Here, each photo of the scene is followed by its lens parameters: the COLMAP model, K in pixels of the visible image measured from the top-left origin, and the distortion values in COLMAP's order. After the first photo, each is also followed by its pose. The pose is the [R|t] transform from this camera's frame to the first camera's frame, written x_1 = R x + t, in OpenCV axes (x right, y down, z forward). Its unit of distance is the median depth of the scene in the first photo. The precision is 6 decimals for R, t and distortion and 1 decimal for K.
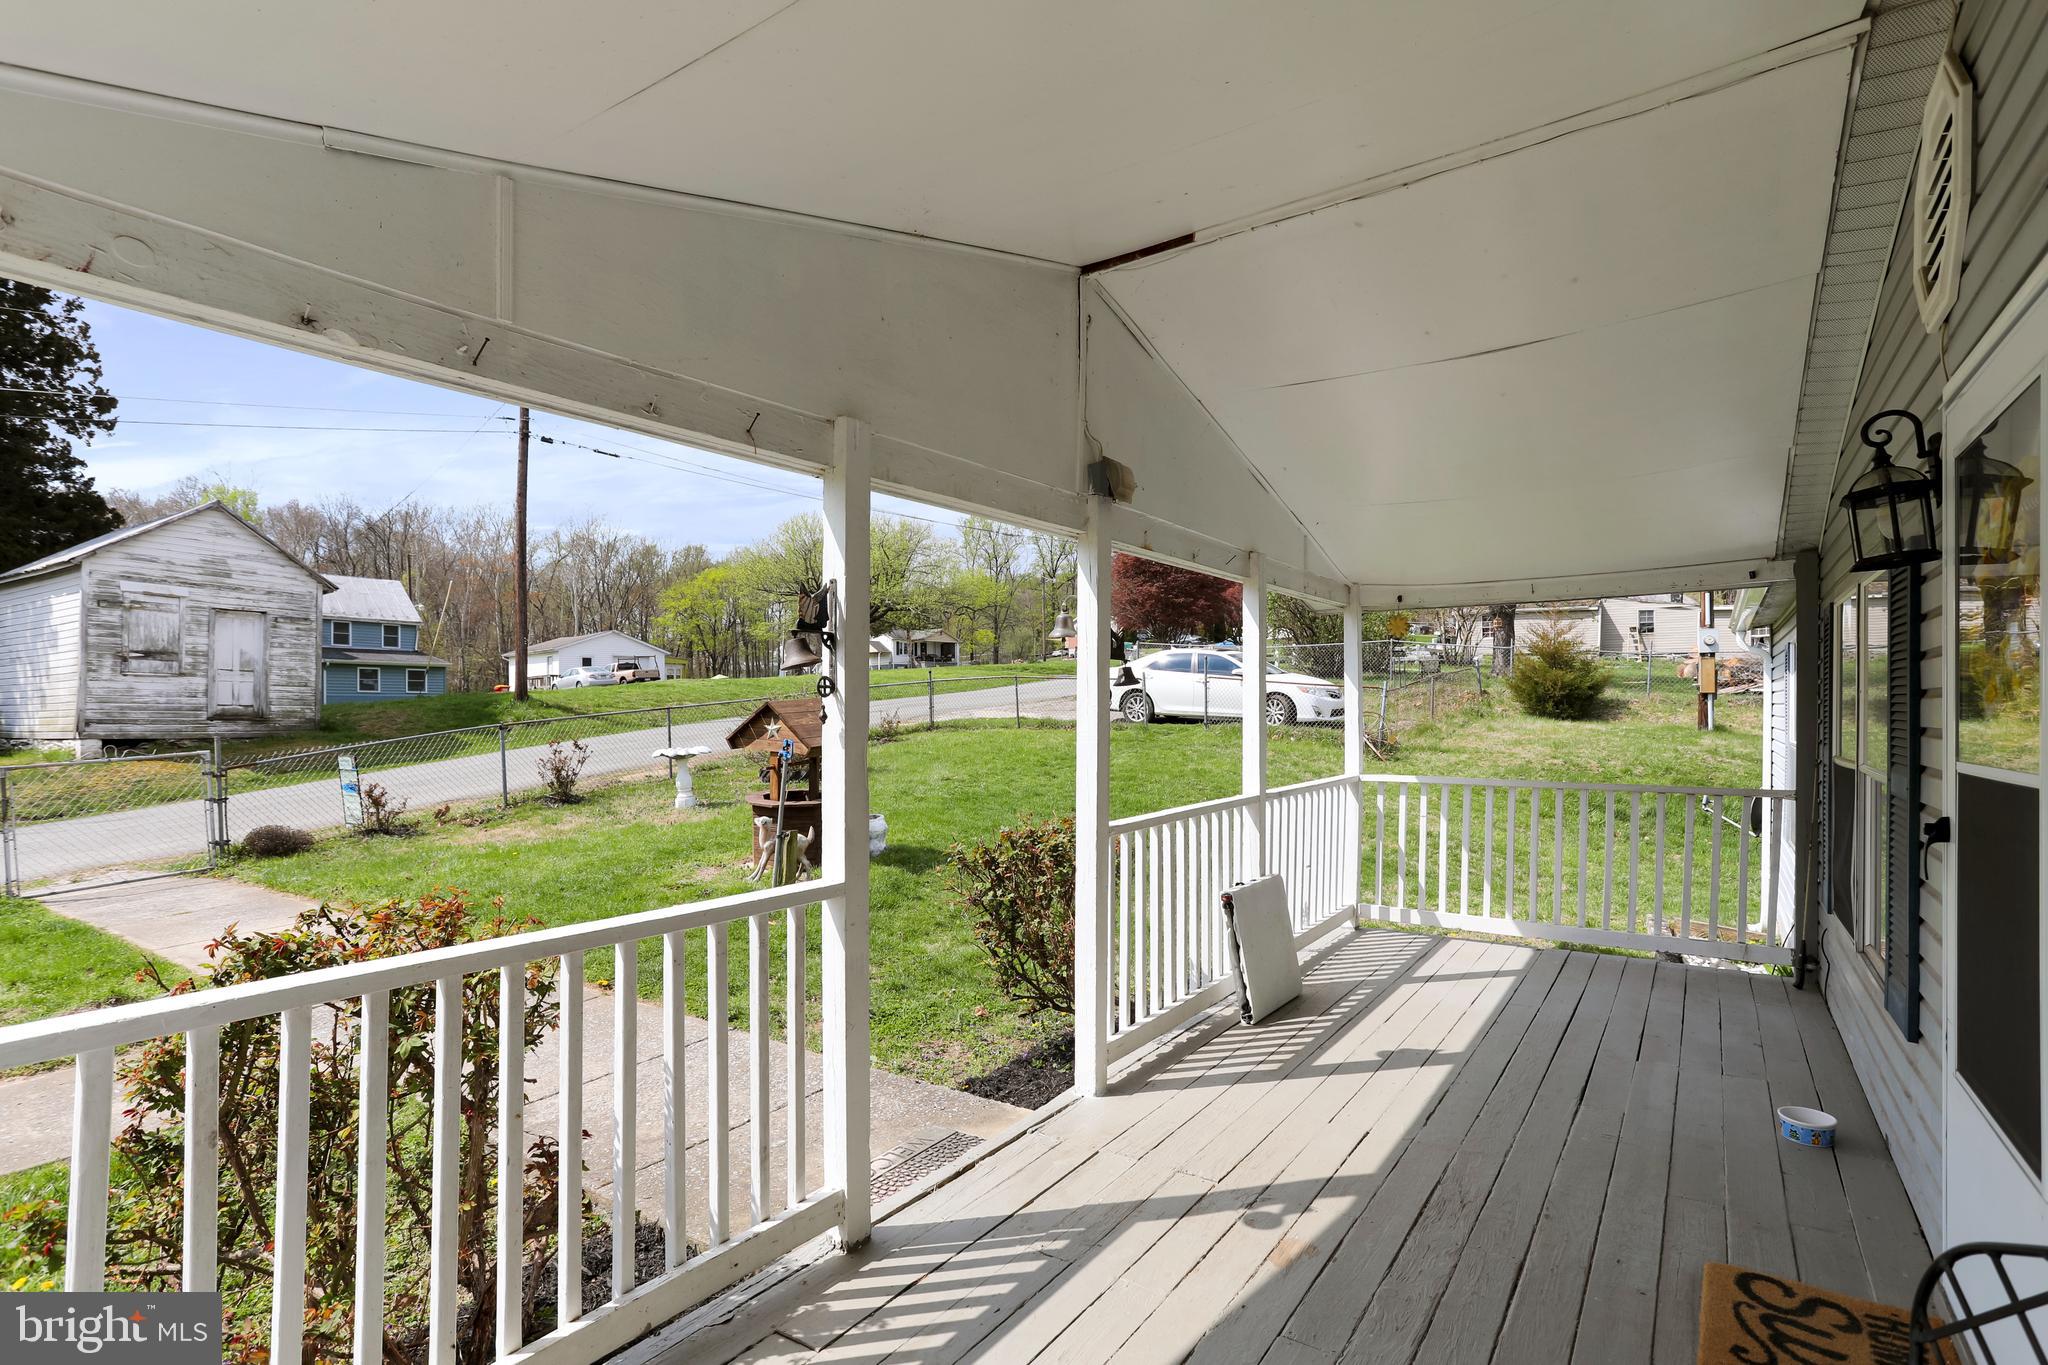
lens RADIAL K [[1002.5, 0, 1024.0], [0, 1002.5, 682.5], [0, 0, 1]] dist [-0.020331, 0.001377]
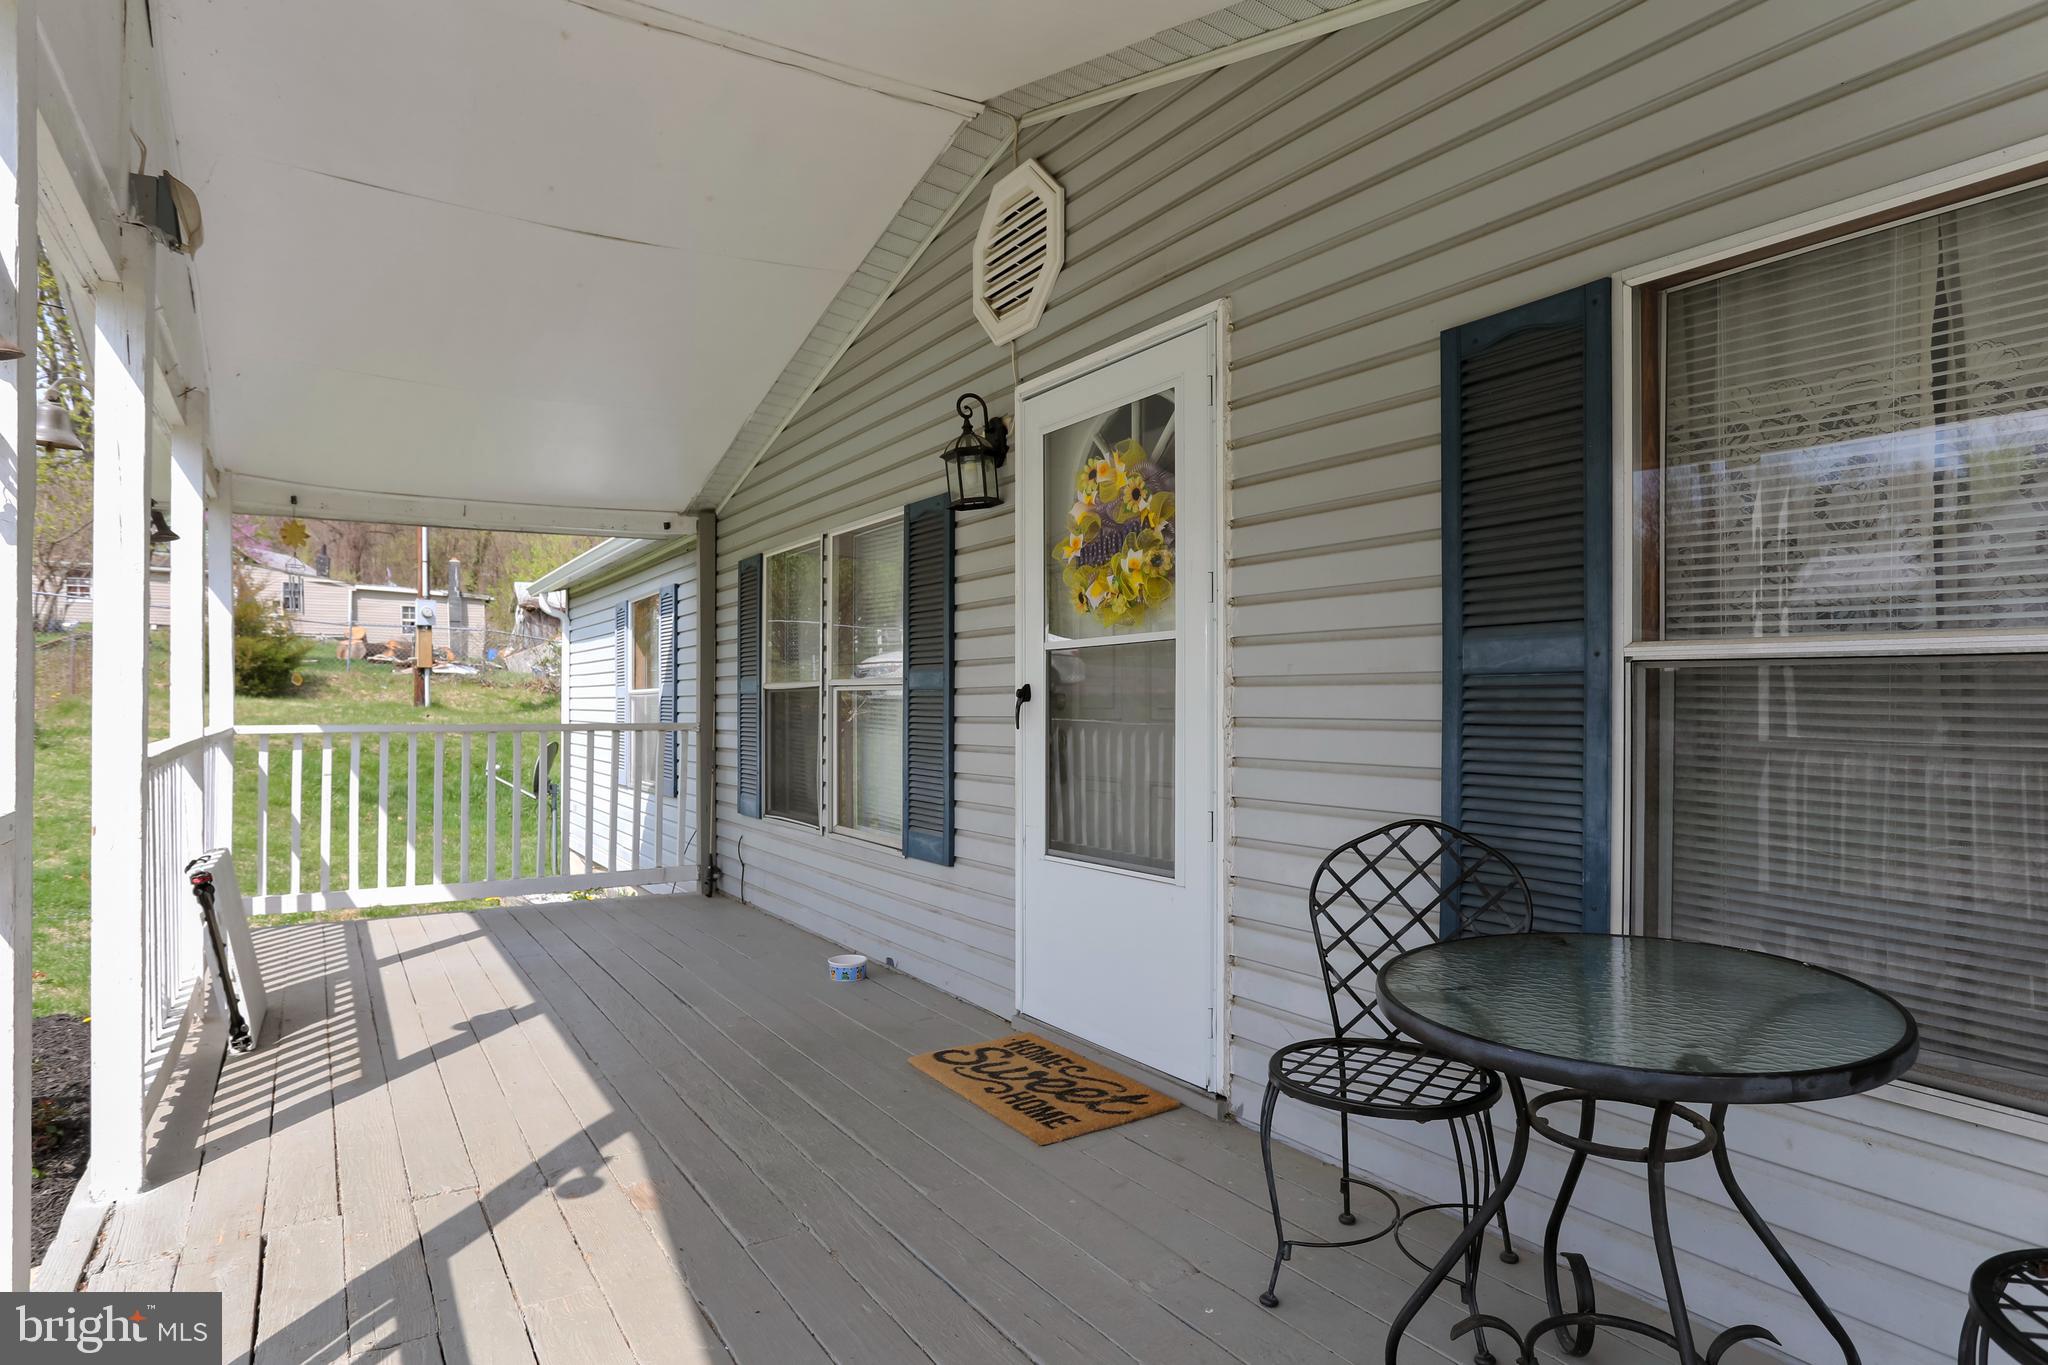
lens RADIAL K [[1121.4, 0, 1053.6], [0, 1121.4, 666.3], [0, 0, 1]] dist [-0.027009, -0.000068]
pose [[0.367468, 0.029243, 0.929576, -0.324395], [-0.022022, 0.999499, -0.022737, 0.083648], [-0.929775, -0.012116, 0.367928, 0.207289]]
